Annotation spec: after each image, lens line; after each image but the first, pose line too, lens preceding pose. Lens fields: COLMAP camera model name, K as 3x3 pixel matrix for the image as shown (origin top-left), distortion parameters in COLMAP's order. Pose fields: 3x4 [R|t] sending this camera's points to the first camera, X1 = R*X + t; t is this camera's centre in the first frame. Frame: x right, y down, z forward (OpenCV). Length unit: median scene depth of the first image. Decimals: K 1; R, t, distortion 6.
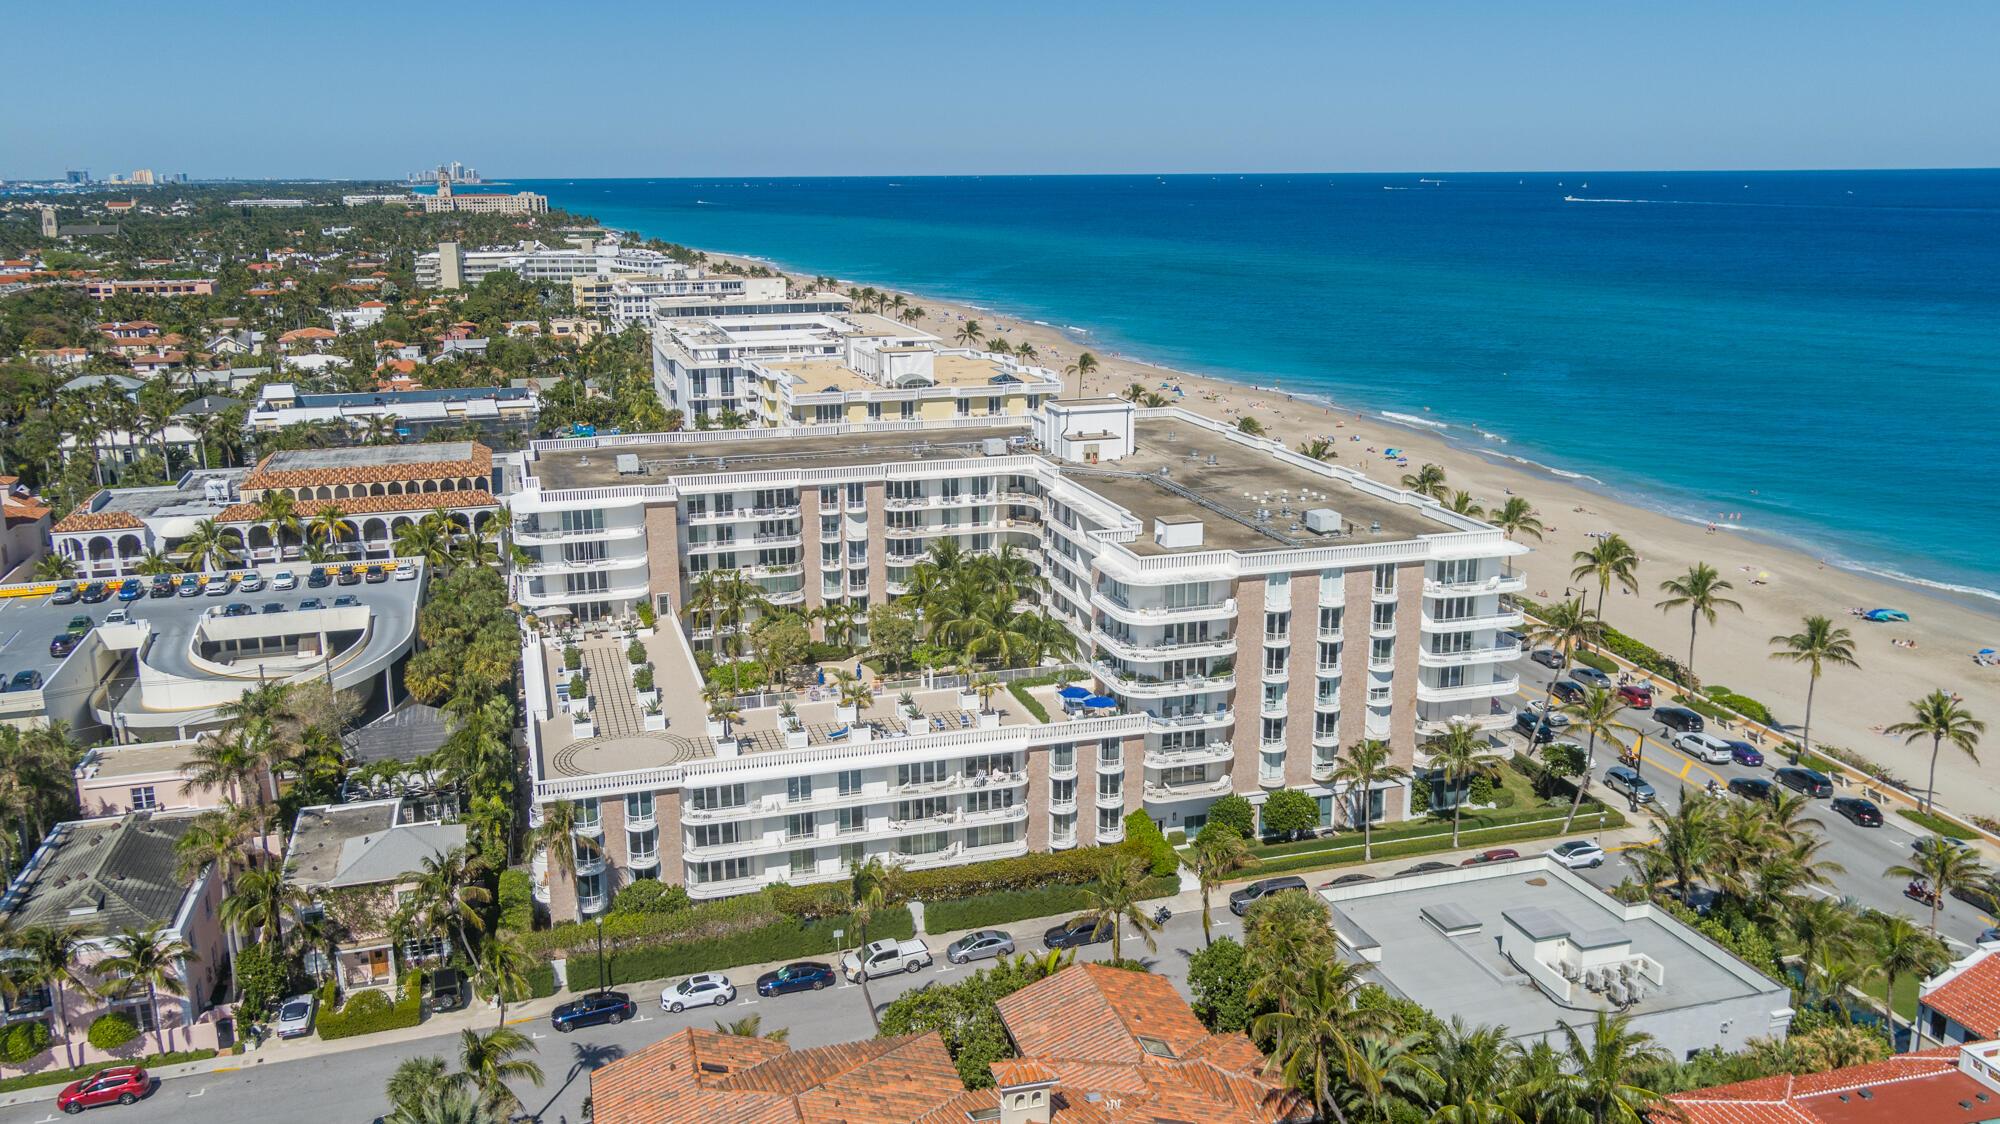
lens RADIAL K [[1625.0, 0, 1000.0], [0, 1625.0, 562.0], [0, 0, 1]] dist [0.005833, -0.001838]
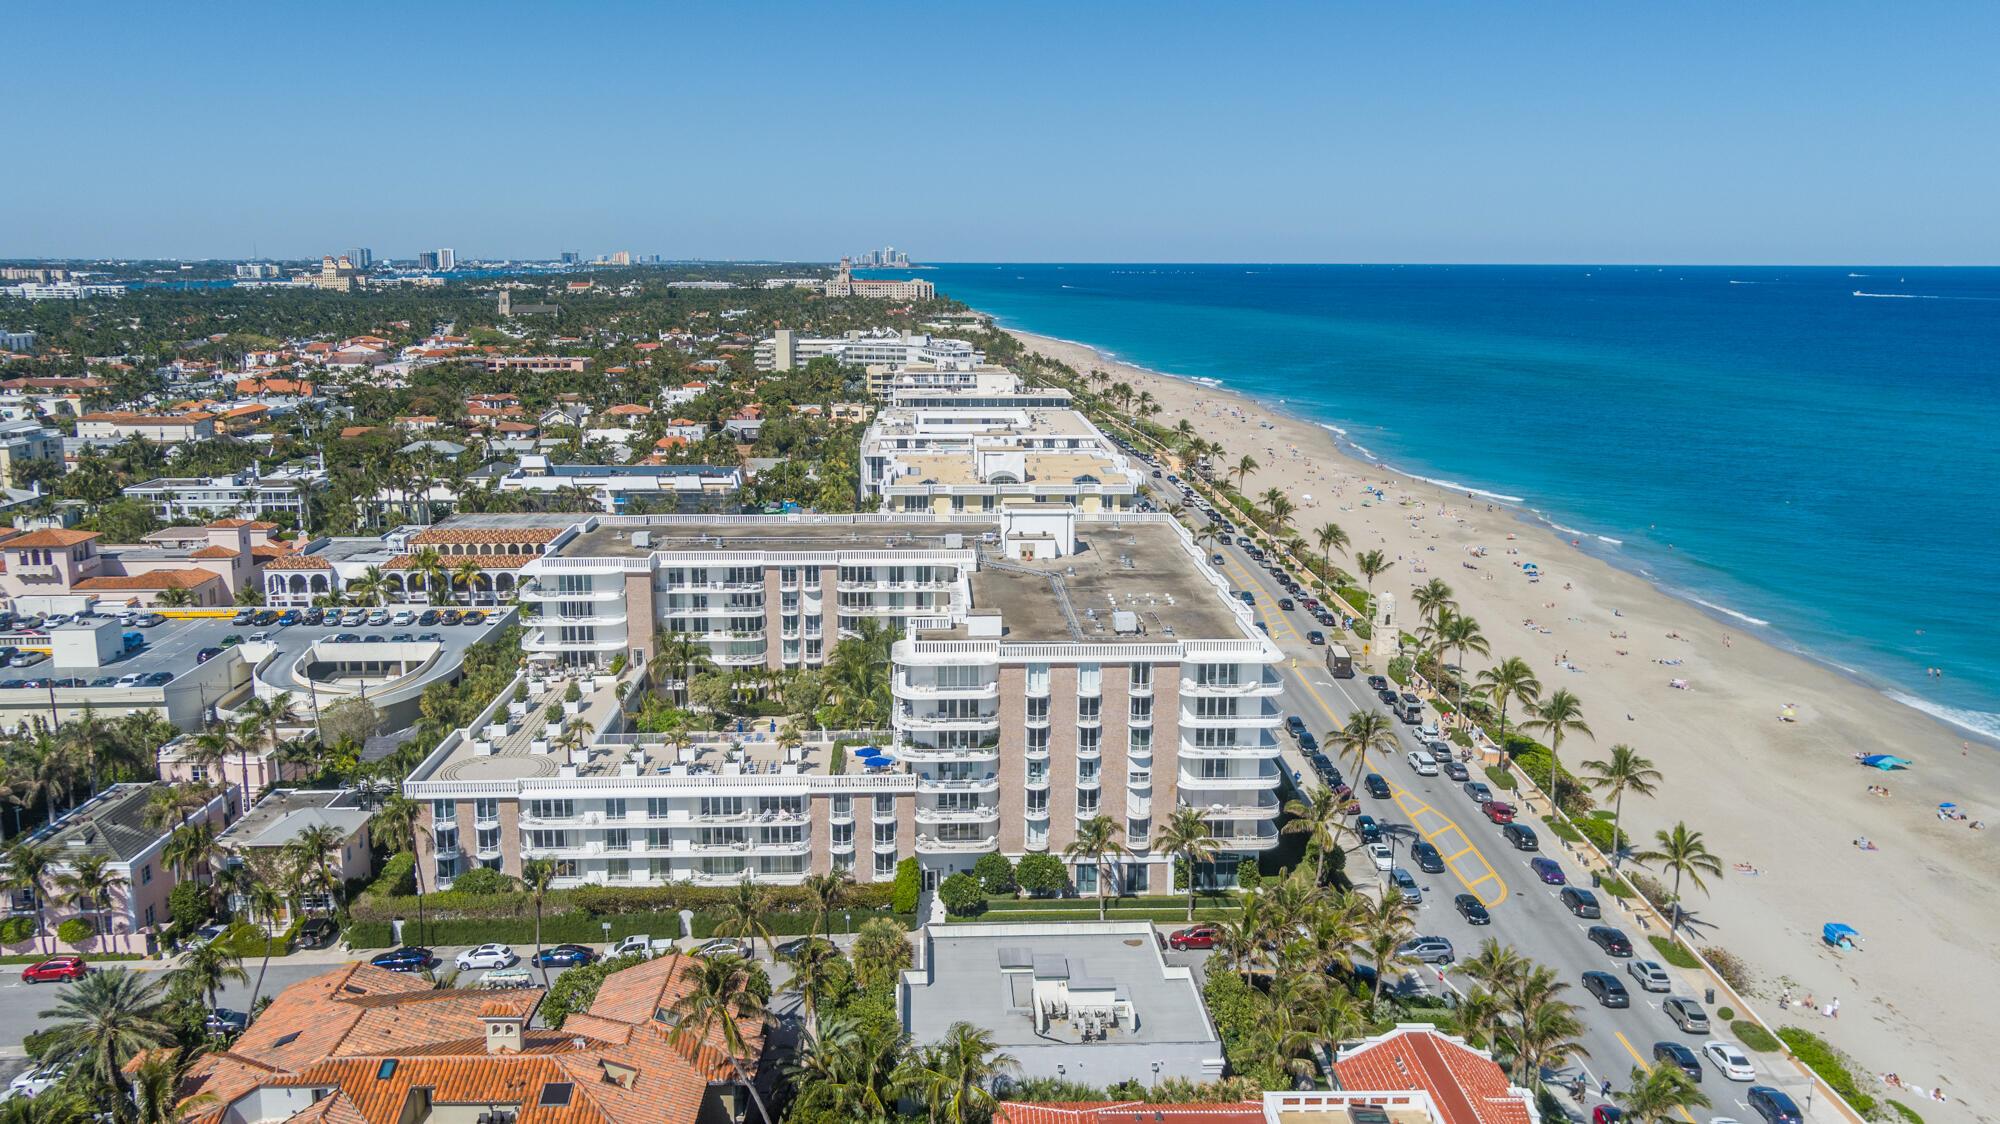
lens RADIAL K [[1625.0, 0, 1000.0], [0, 1625.0, 562.0], [0, 0, 1]] dist [0.005833, -0.001838]
pose [[0.968527, 0.056221, -0.242477, 0.333261], [-0.068496, 0.996746, -0.042489, -0.011109], [0.239299, 0.057761, 0.969226, -0.103524]]
